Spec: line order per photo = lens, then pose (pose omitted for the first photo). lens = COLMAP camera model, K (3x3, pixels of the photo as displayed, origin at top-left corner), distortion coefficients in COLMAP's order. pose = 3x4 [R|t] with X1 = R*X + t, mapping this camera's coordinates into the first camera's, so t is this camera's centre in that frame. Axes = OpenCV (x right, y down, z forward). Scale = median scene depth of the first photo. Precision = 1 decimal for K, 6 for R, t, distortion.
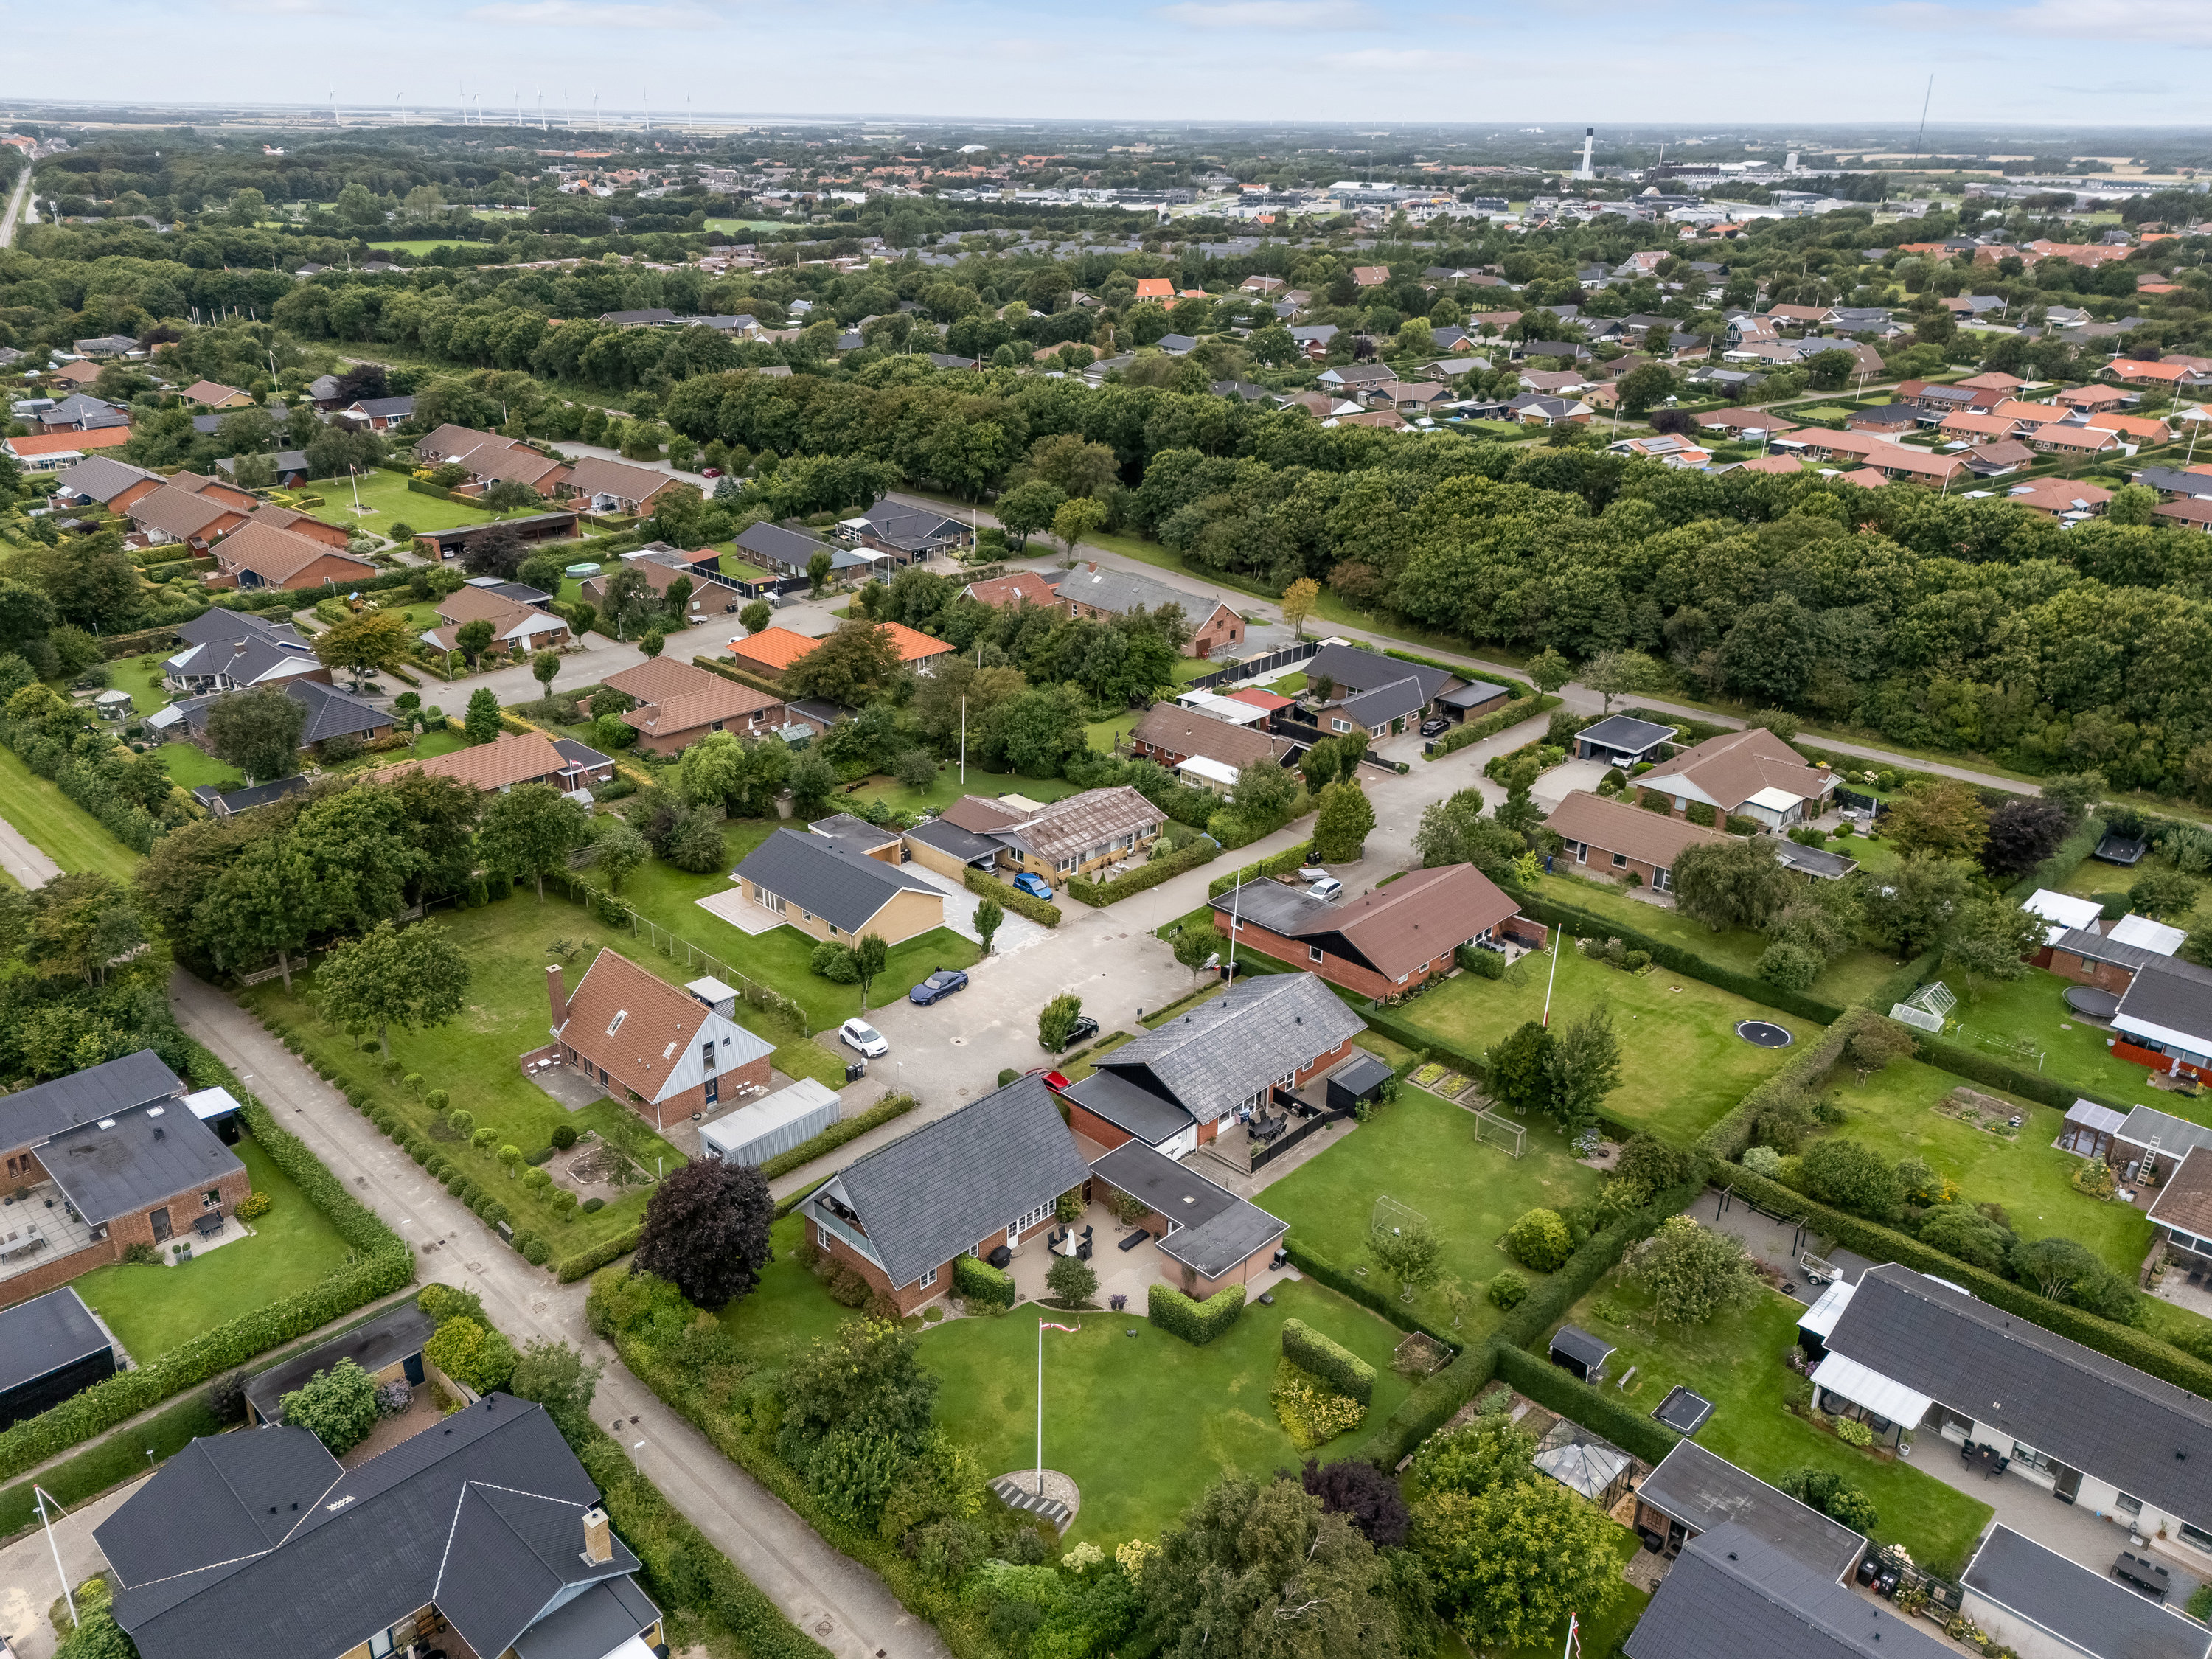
lens RADIAL K [[1643.4, 0, 1106.0], [0, 1643.4, 829.5], [0, 0, 1]] dist [0.062092, -0.036446]
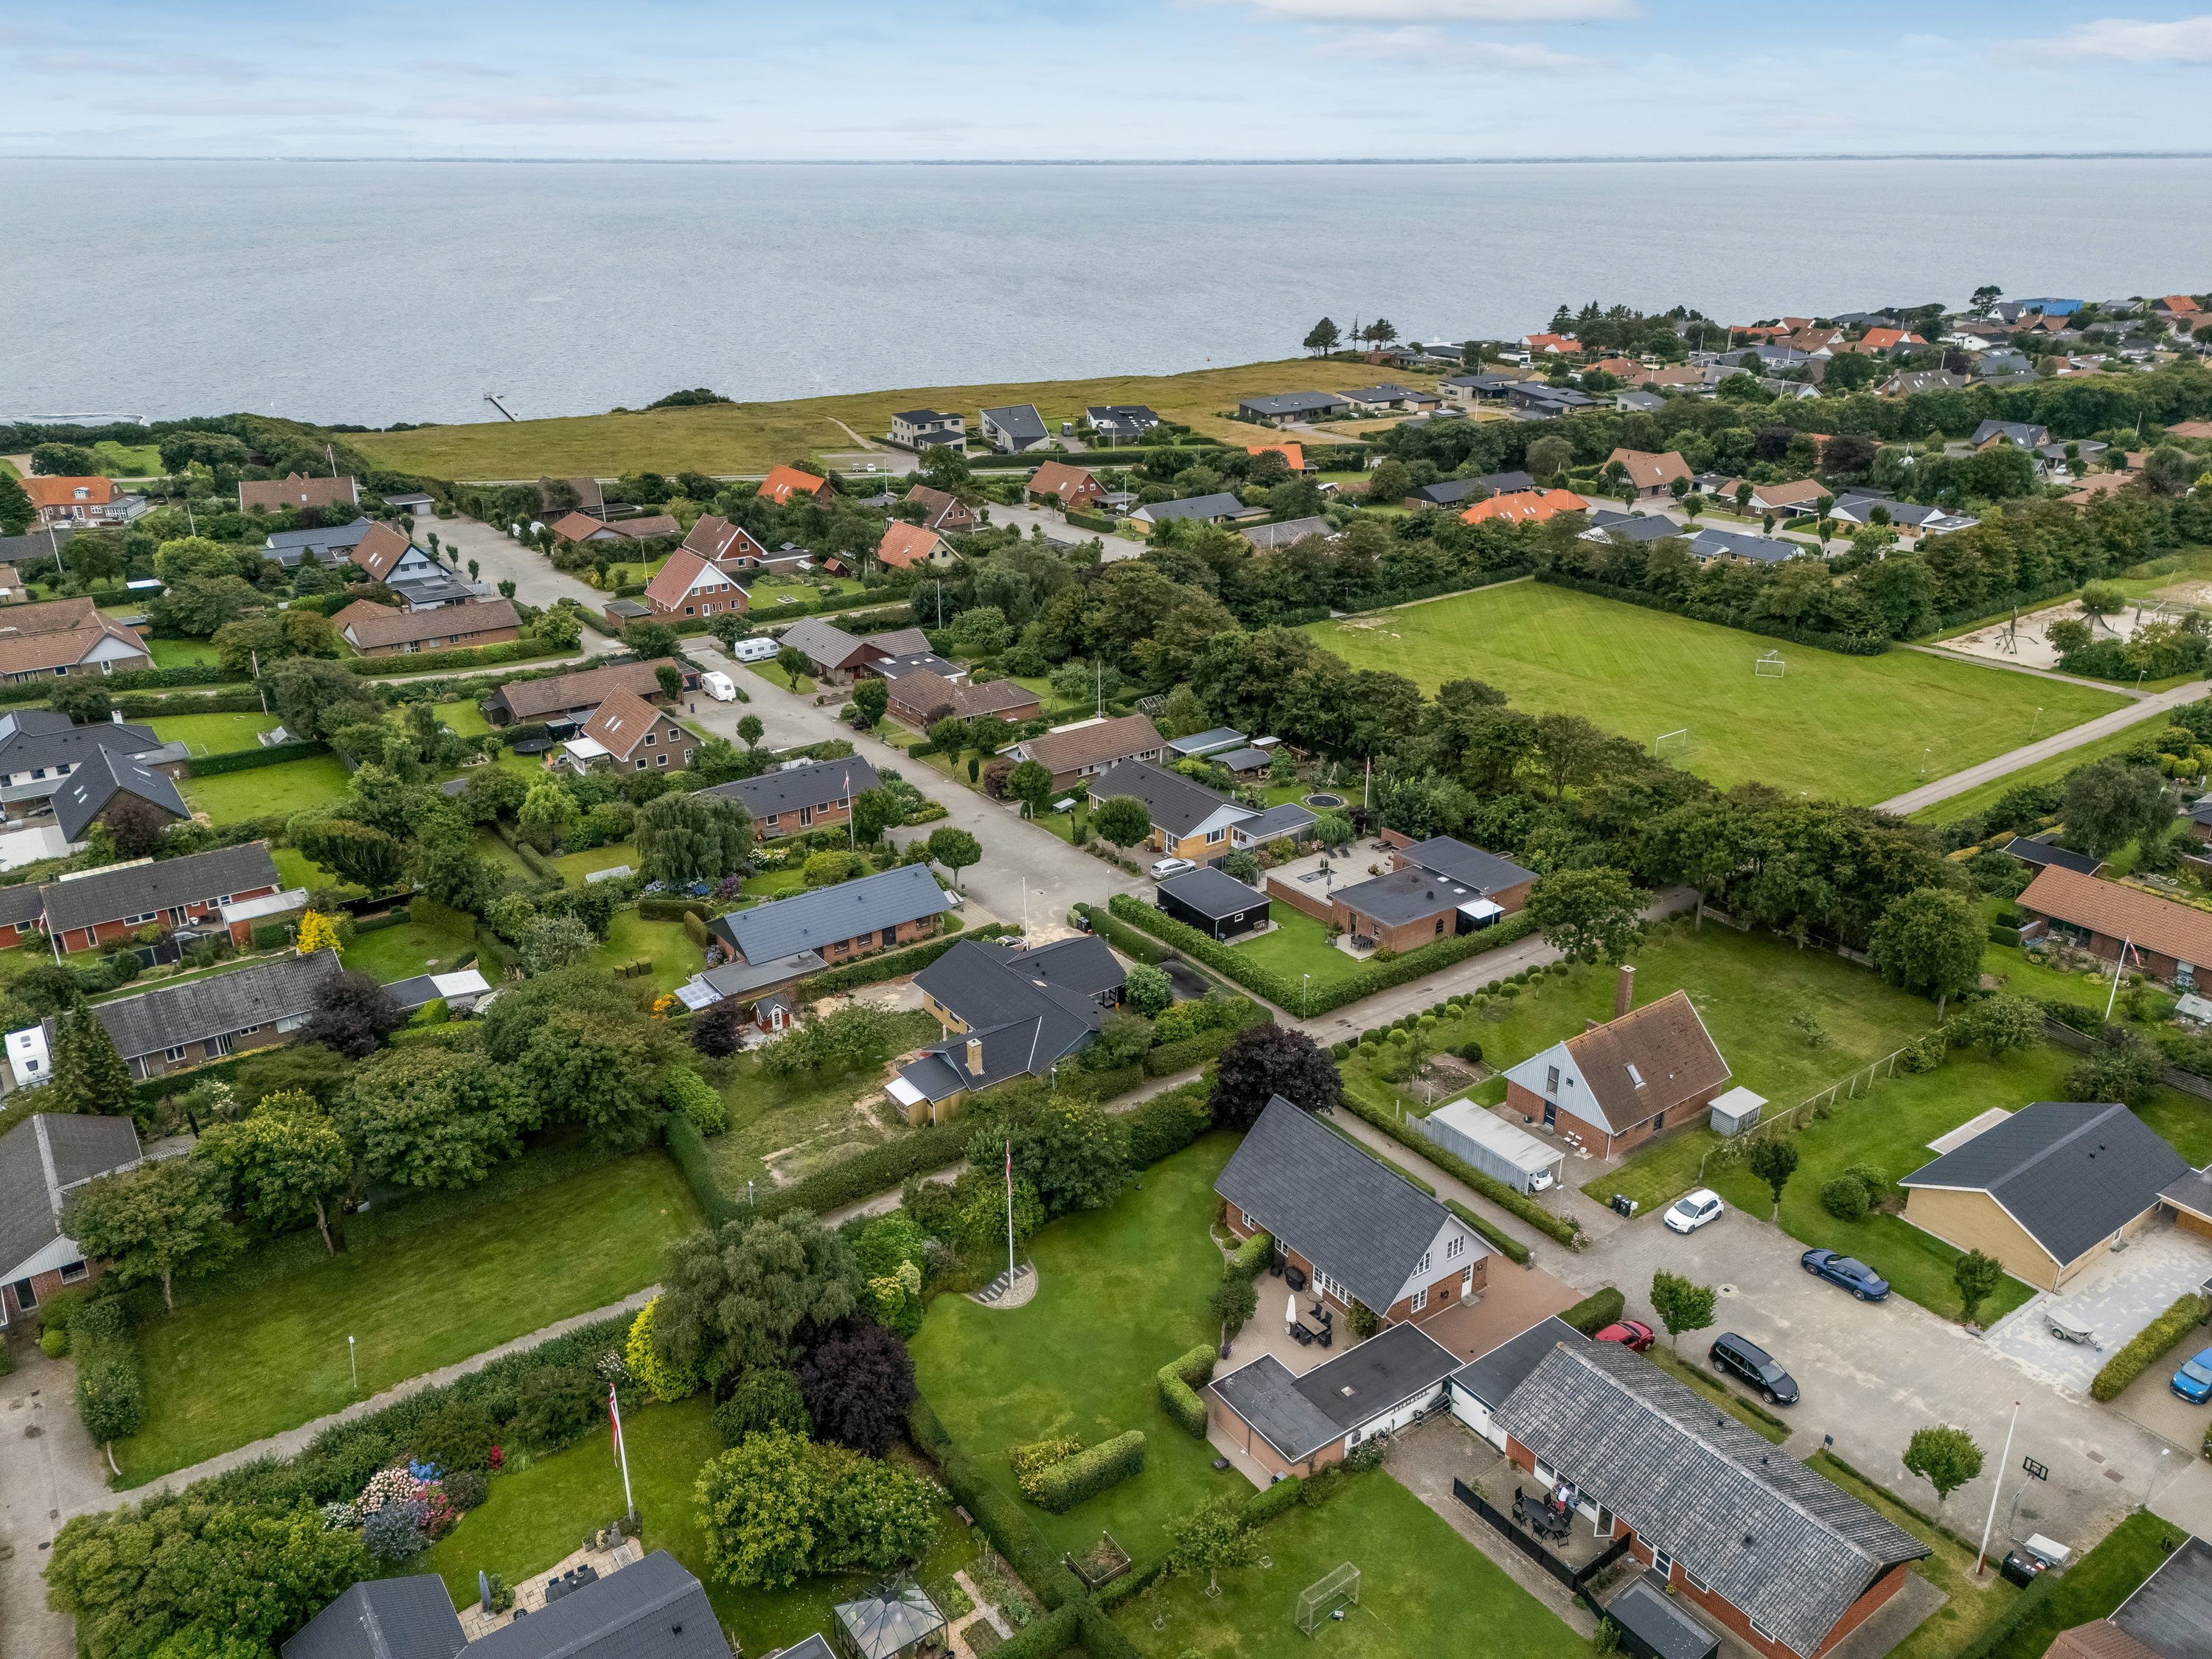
lens RADIAL K [[1584.7, 0, 1109.4], [0, 1584.7, 907.7], [0, 0, 1]] dist [0.100470, -0.111205]
pose [[-0.174291, 0.405601, -0.897280, 0.621797], [-0.393498, 0.806617, 0.441053, -0.264710], [0.902653, 0.429949, 0.019018, 0.634758]]
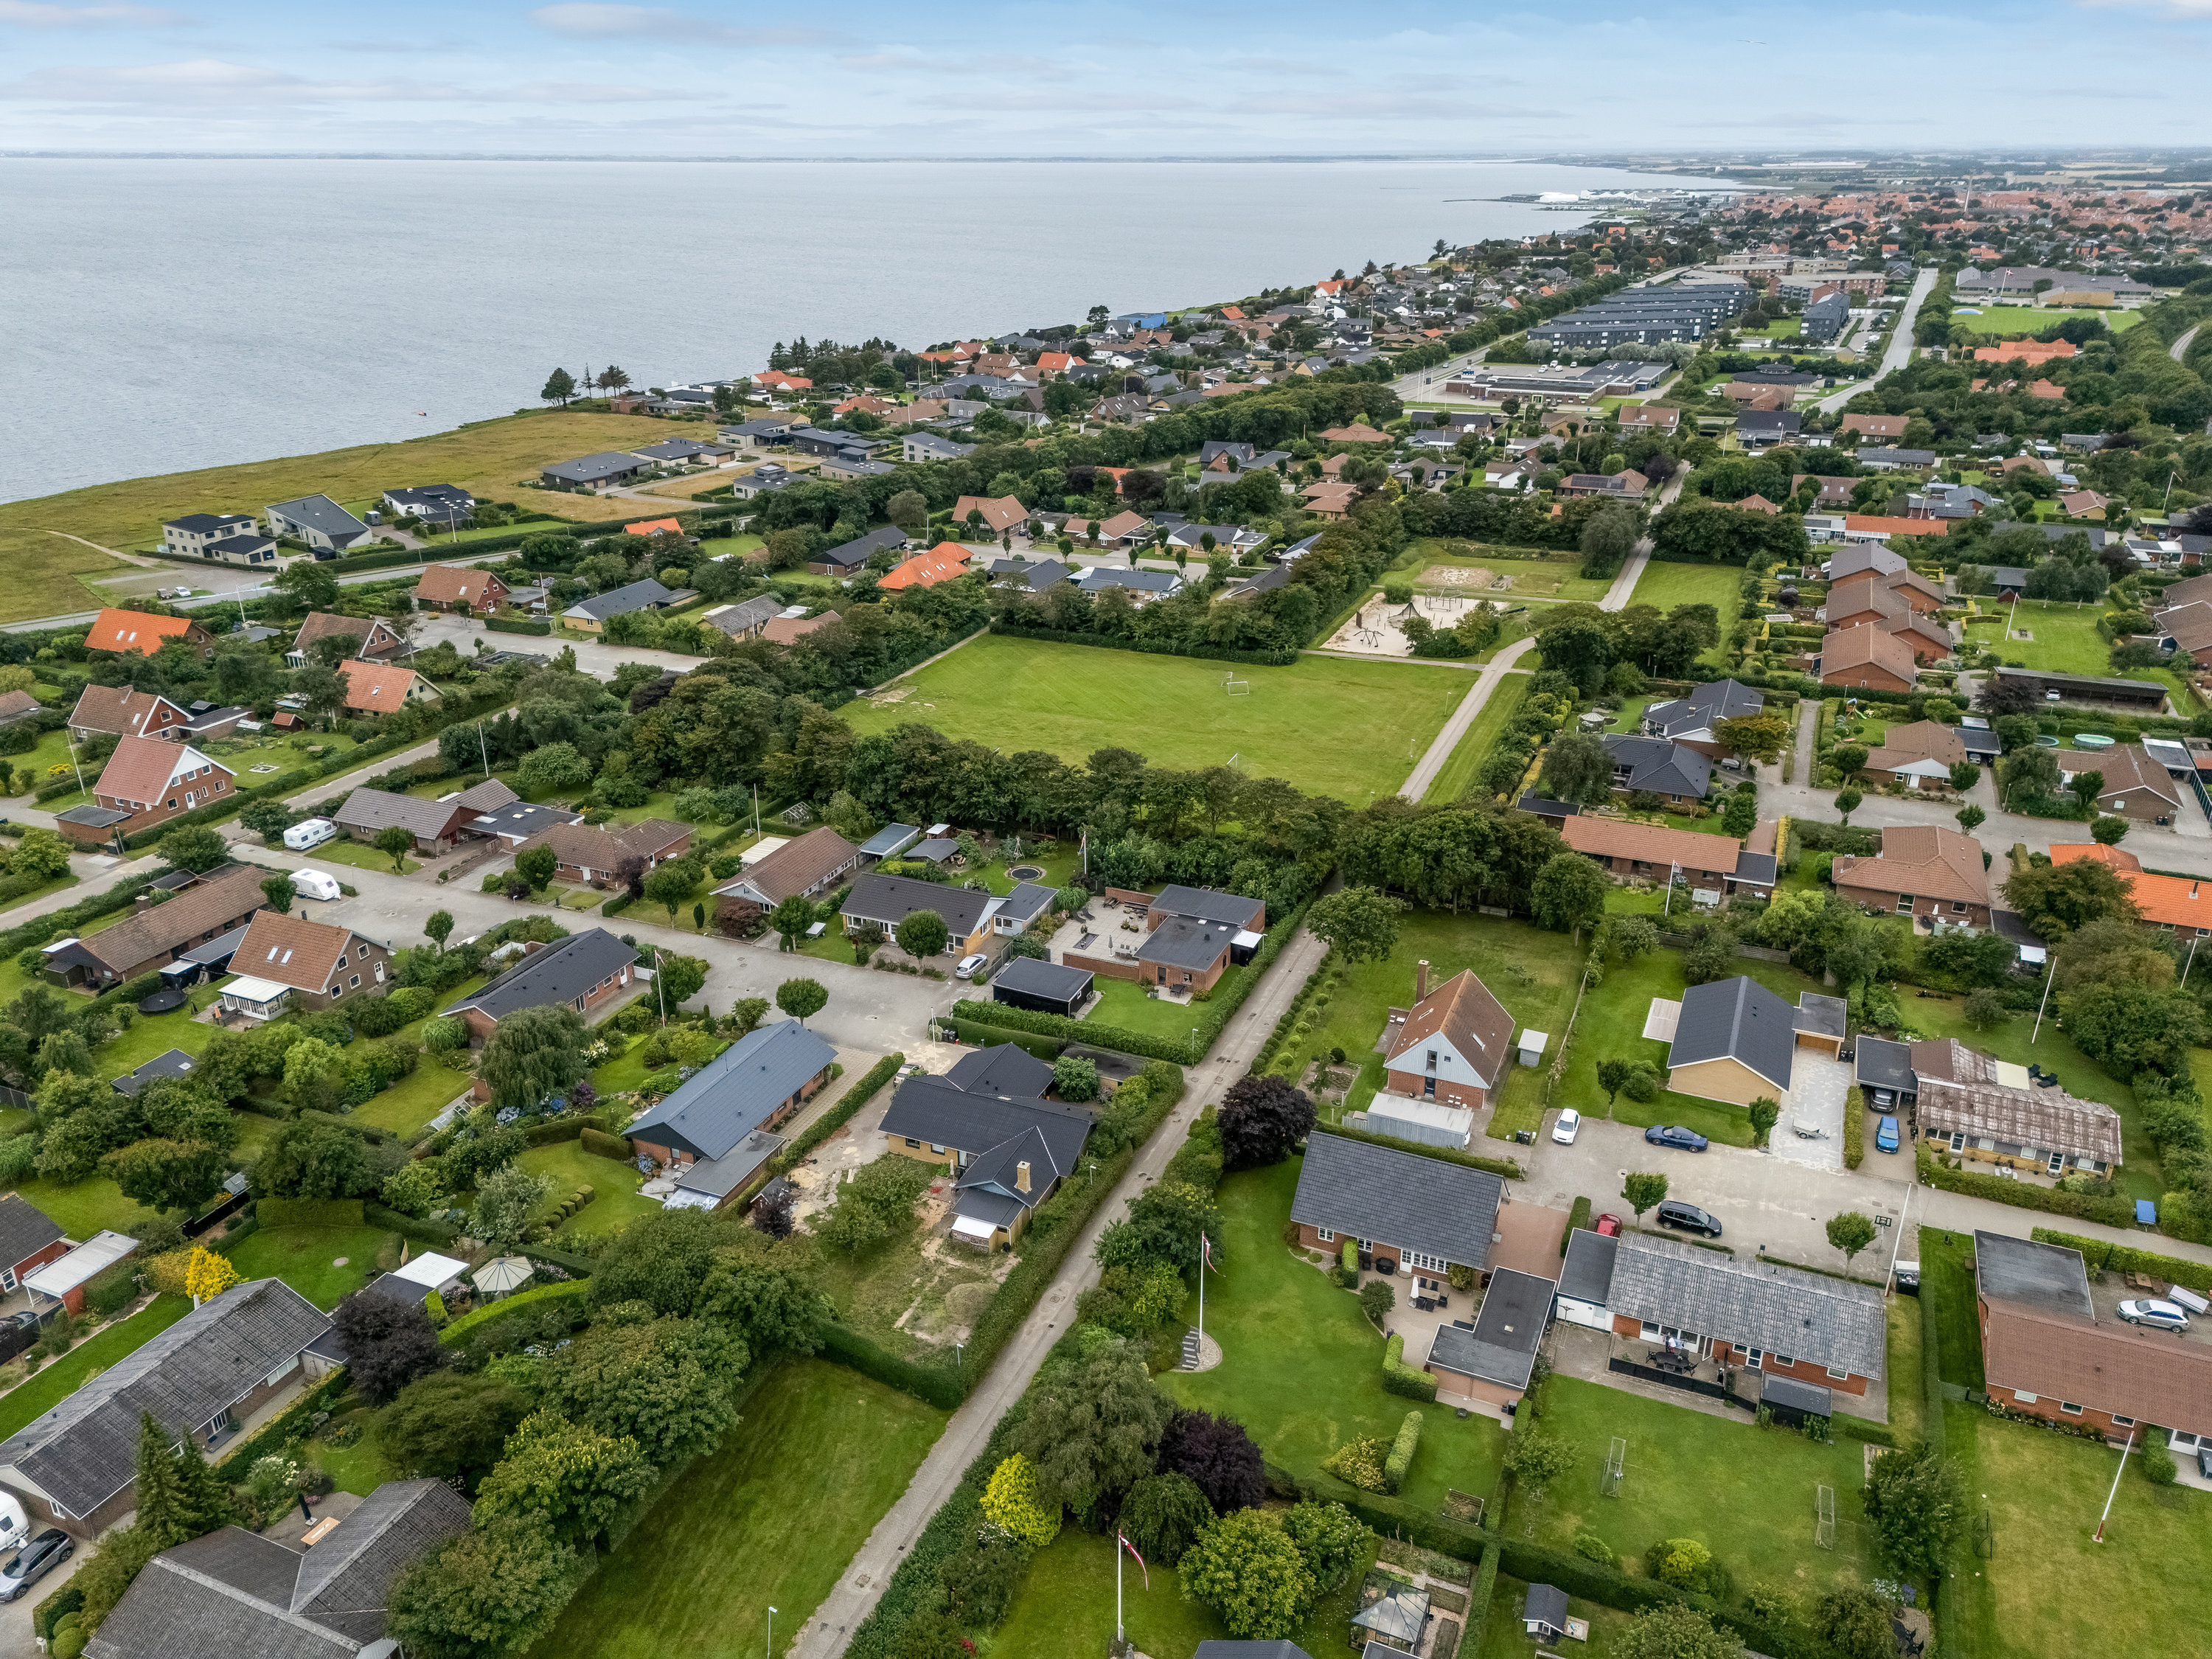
lens RADIAL K [[1584.7, 0, 1109.4], [0, 1584.7, 907.7], [0, 0, 1]] dist [0.100470, -0.111205]
pose [[0.355852, 0.385451, -0.851350, 0.680308], [-0.365355, 0.895859, 0.252889, -0.194567], [0.860166, 0.221054, 0.459619, 0.133513]]
